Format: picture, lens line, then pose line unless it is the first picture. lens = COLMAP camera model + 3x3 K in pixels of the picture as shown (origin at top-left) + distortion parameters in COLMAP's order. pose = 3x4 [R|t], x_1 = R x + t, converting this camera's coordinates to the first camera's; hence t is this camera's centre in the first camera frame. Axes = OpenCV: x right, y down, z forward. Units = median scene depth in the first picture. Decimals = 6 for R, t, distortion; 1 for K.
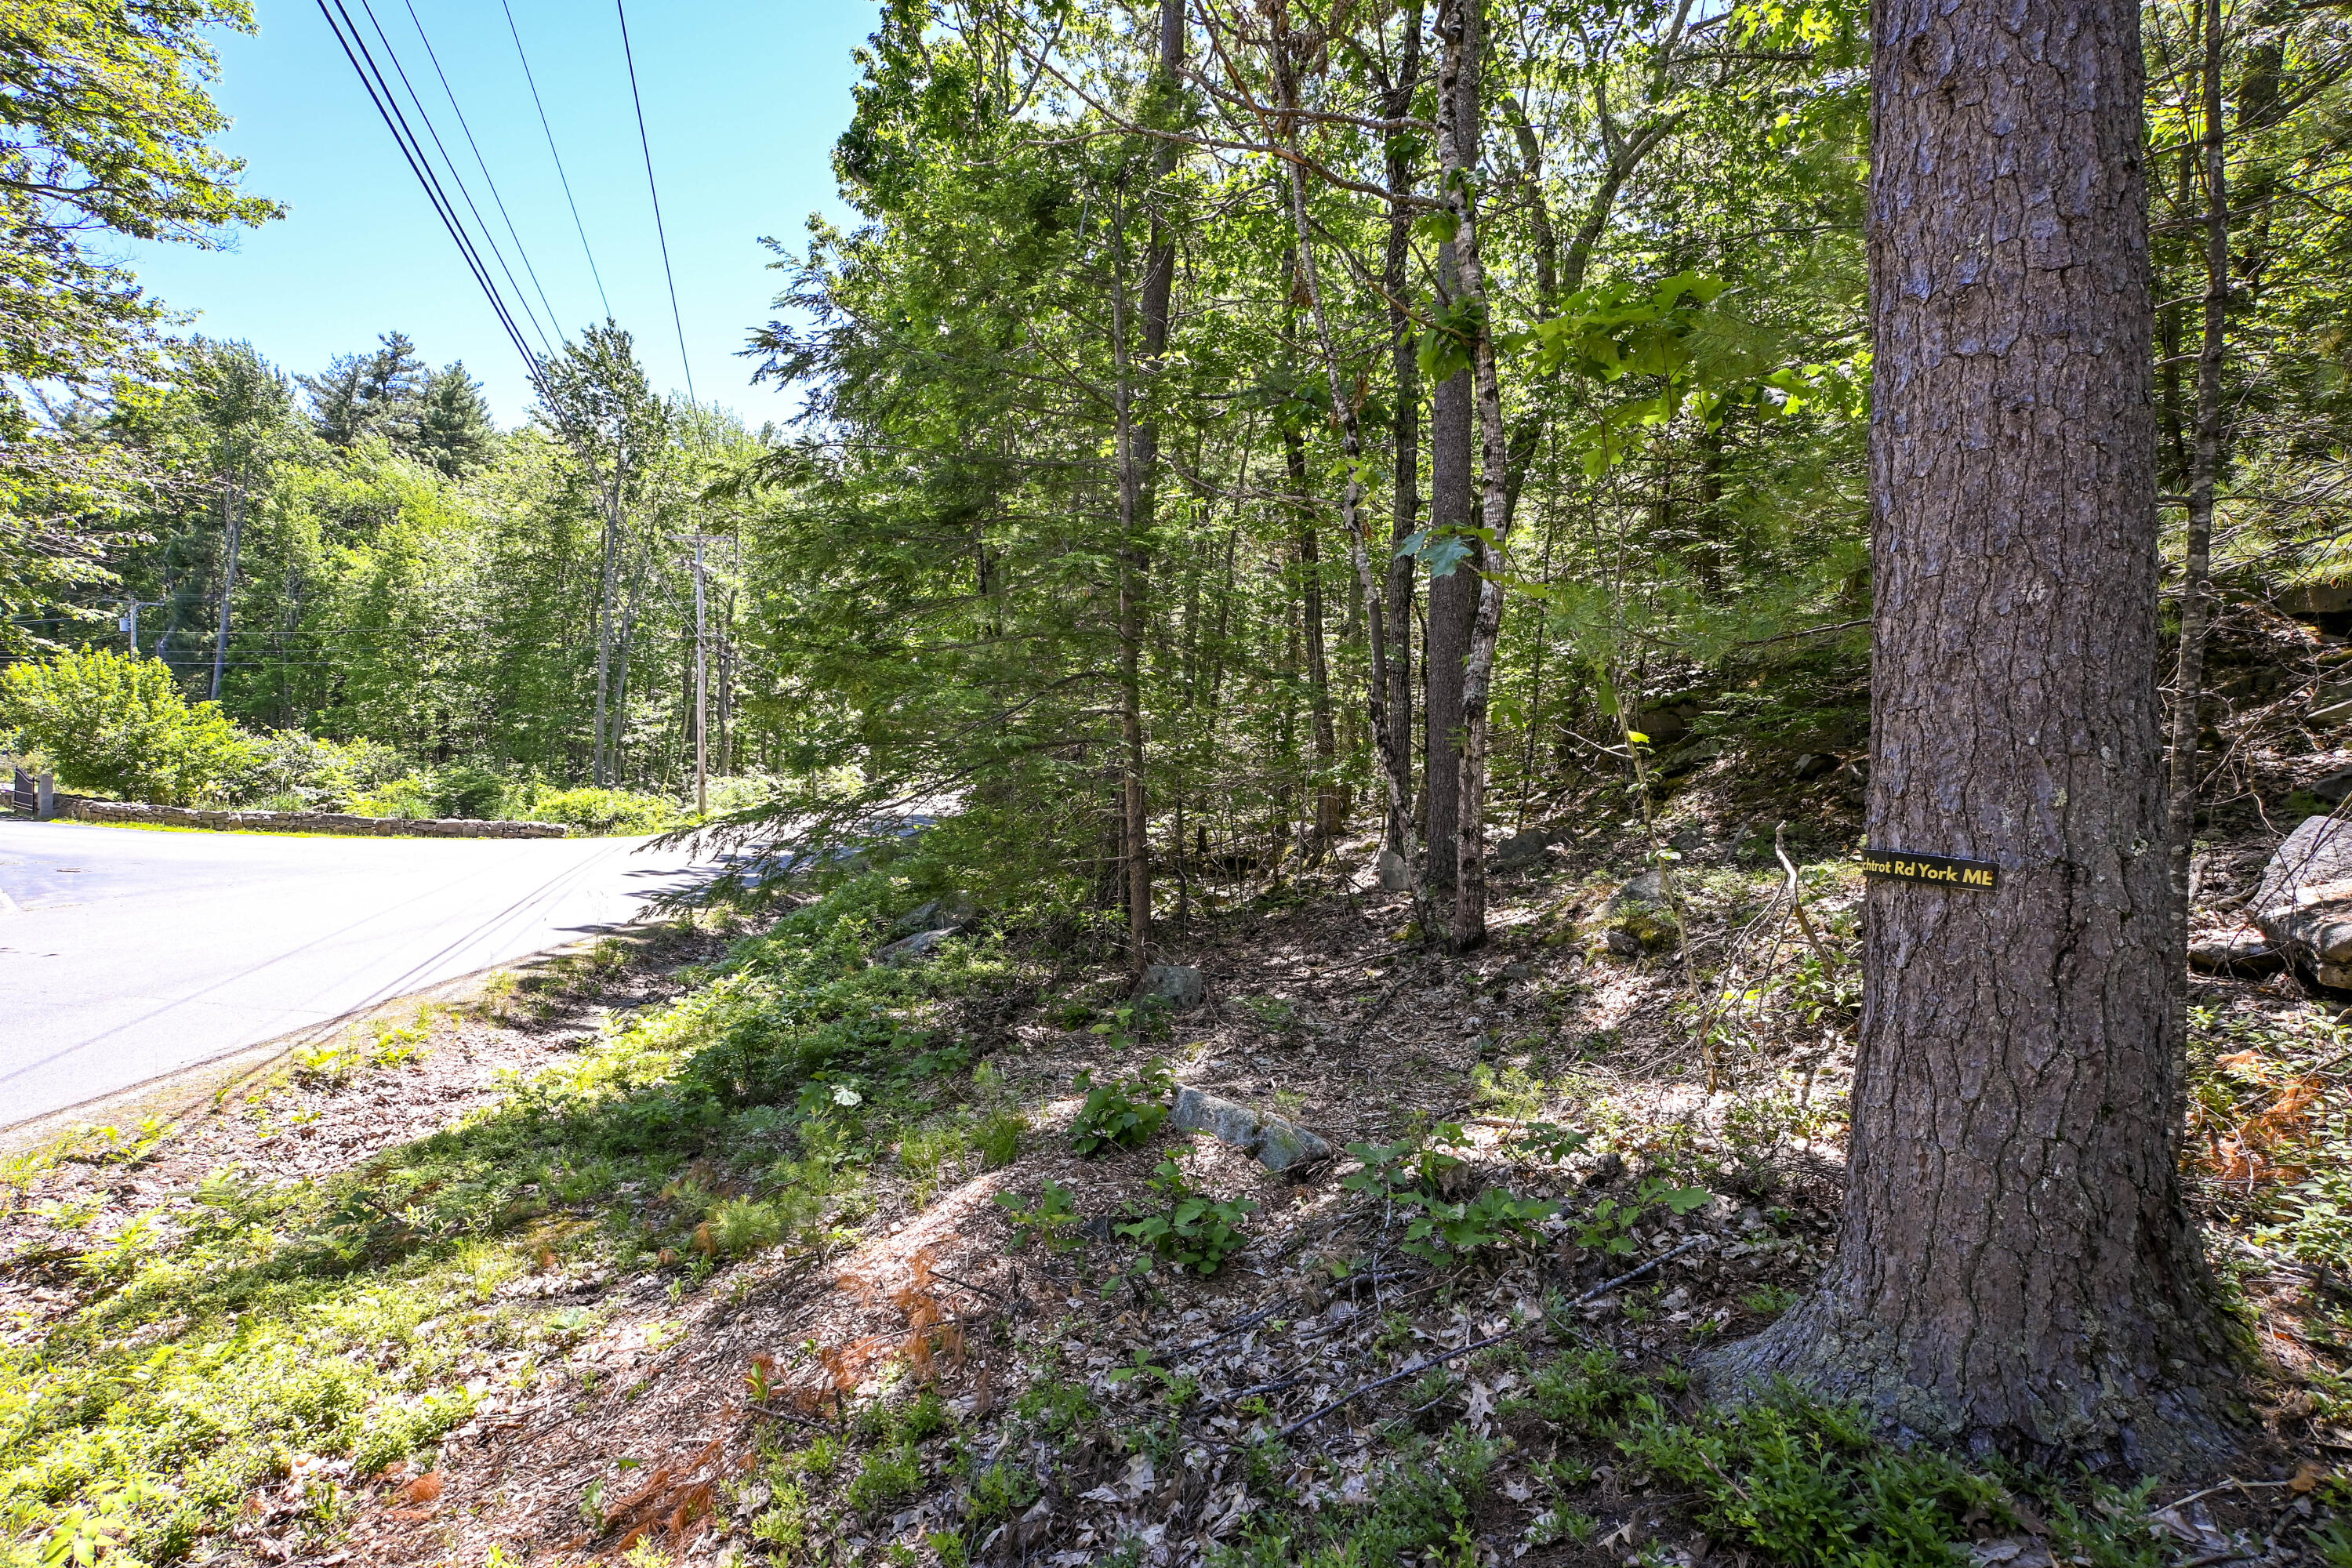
lens RADIAL K [[1198.7, 0, 1192.3], [0, 1198.7, 801.2], [0, 0, 1]] dist [-0.004665, 0.002580]
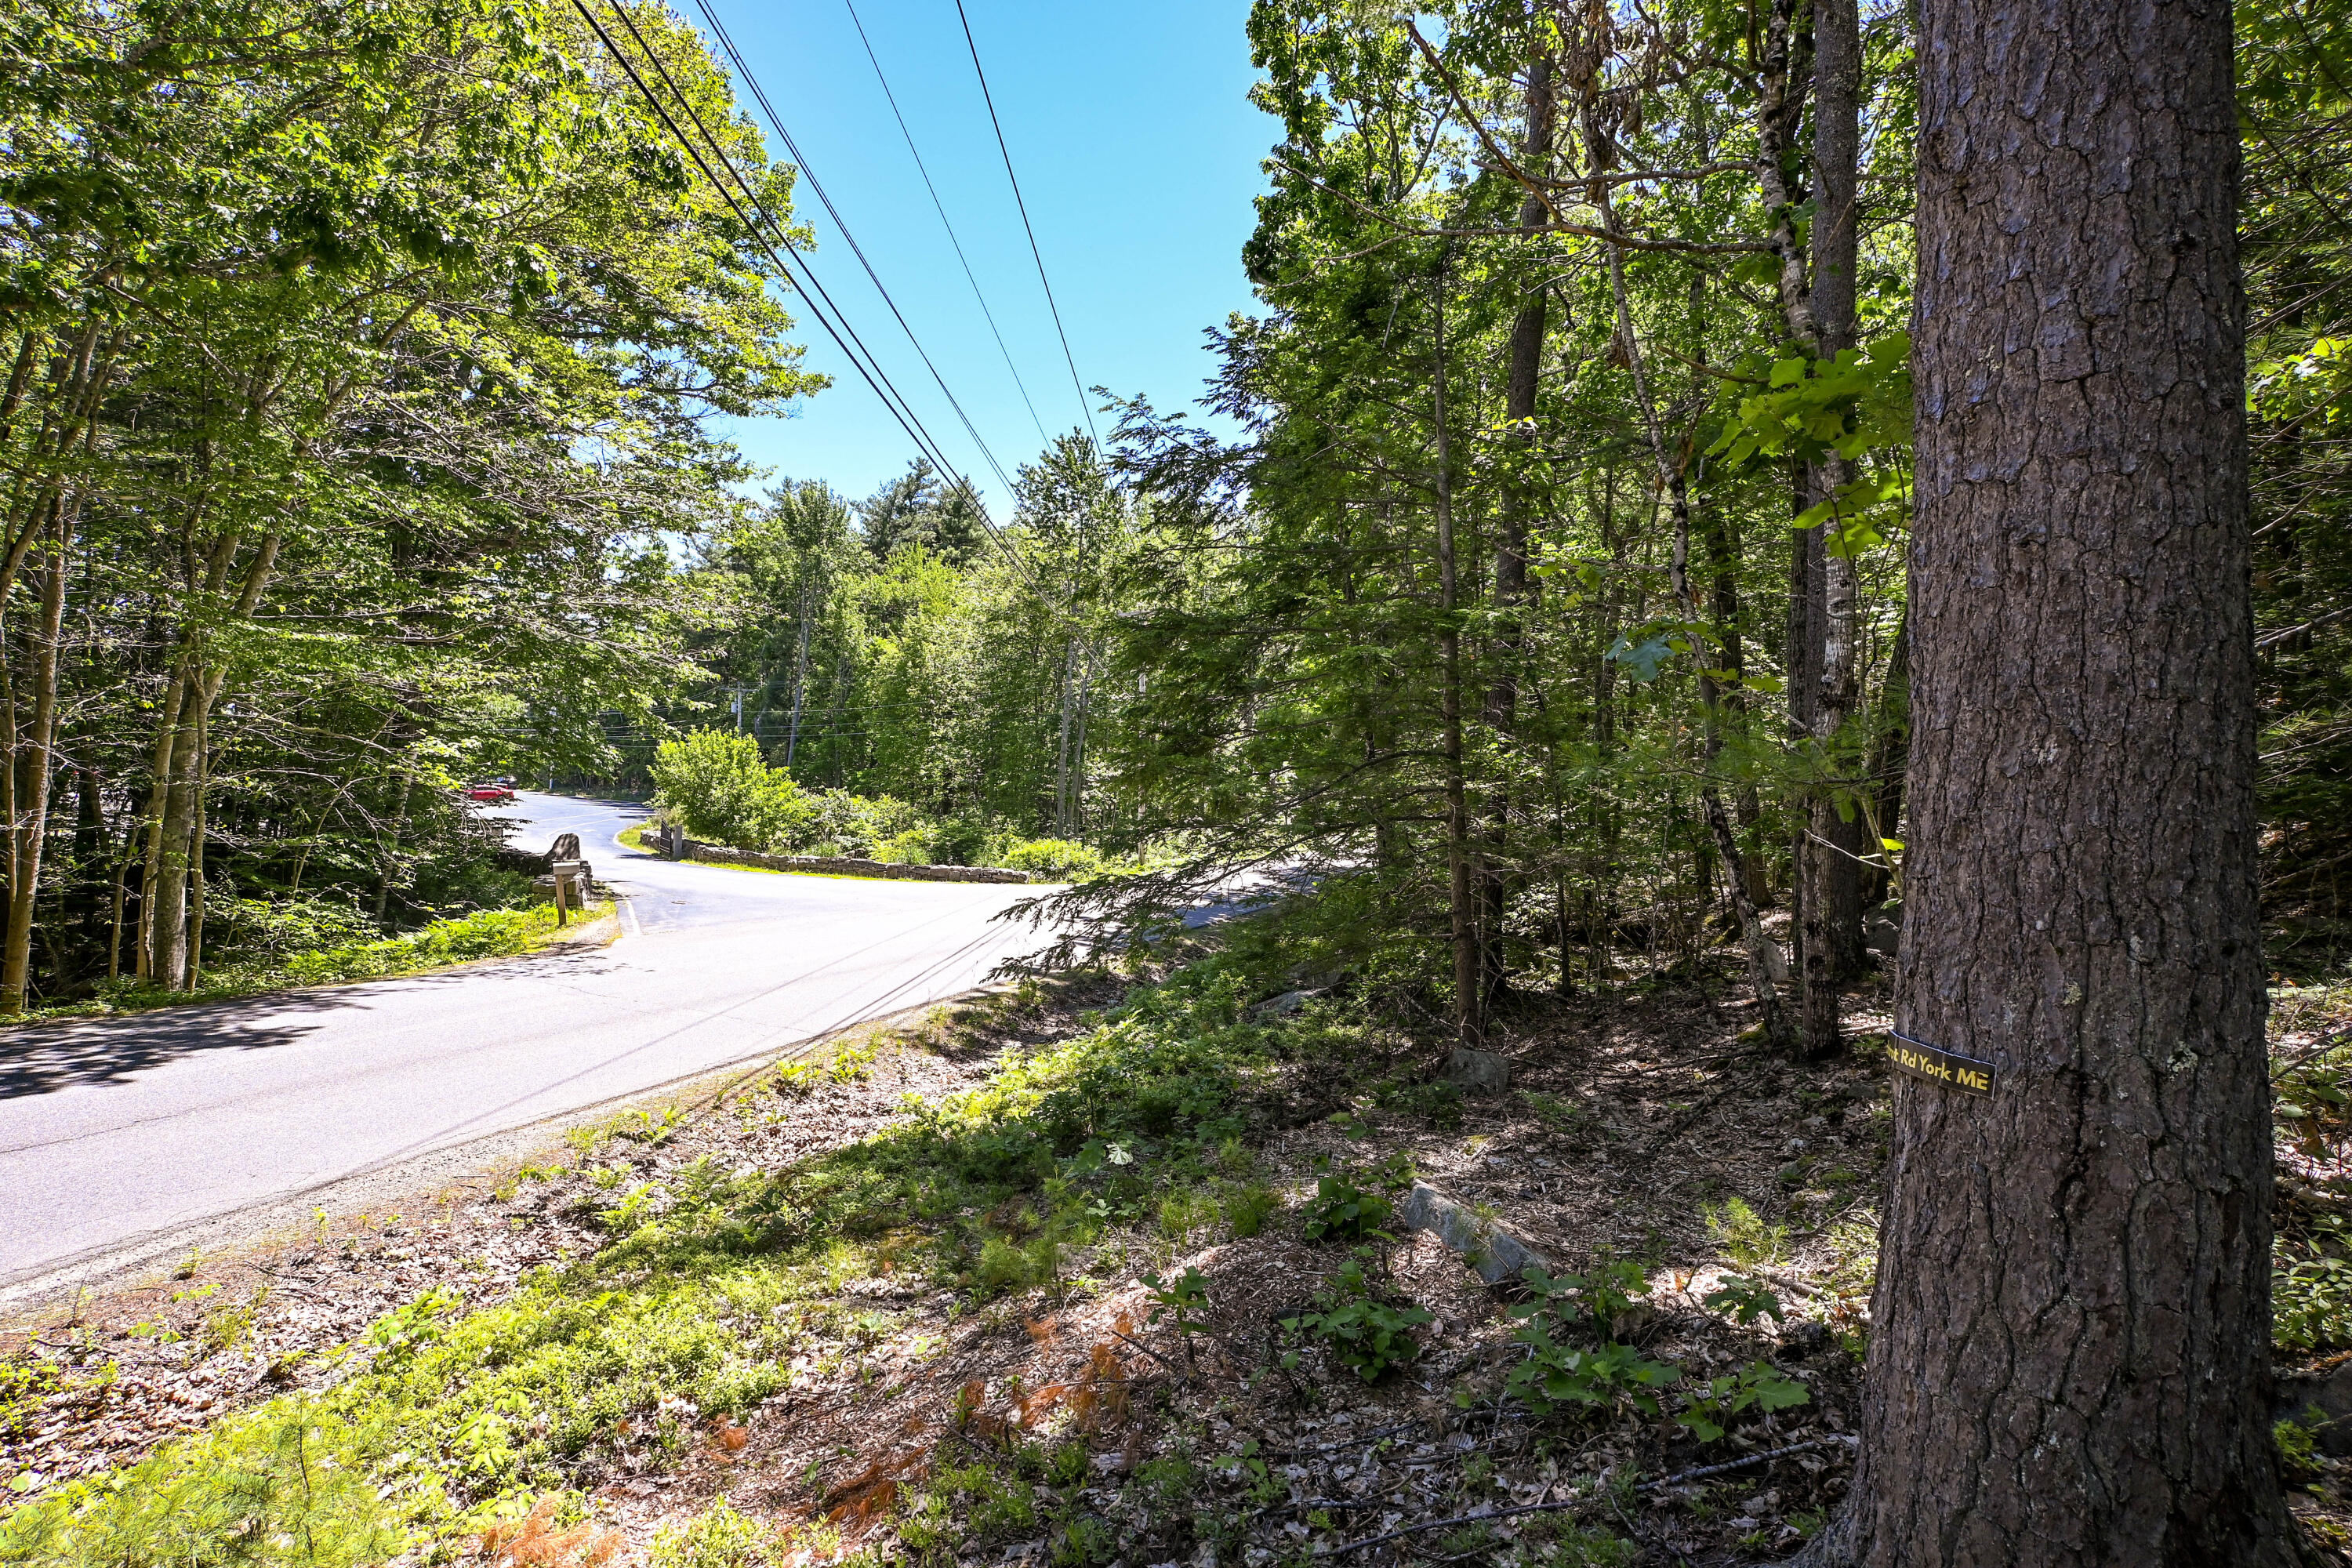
lens RADIAL K [[1198.7, 0, 1159.5], [0, 1198.7, 785.9], [0, 0, 1]] dist [-0.004665, 0.002580]
pose [[0.921475, -0.008359, -0.388348, 0.127240], [-0.011566, 0.998735, -0.048940, -0.028335], [0.388266, 0.049589, 0.920212, -0.012787]]
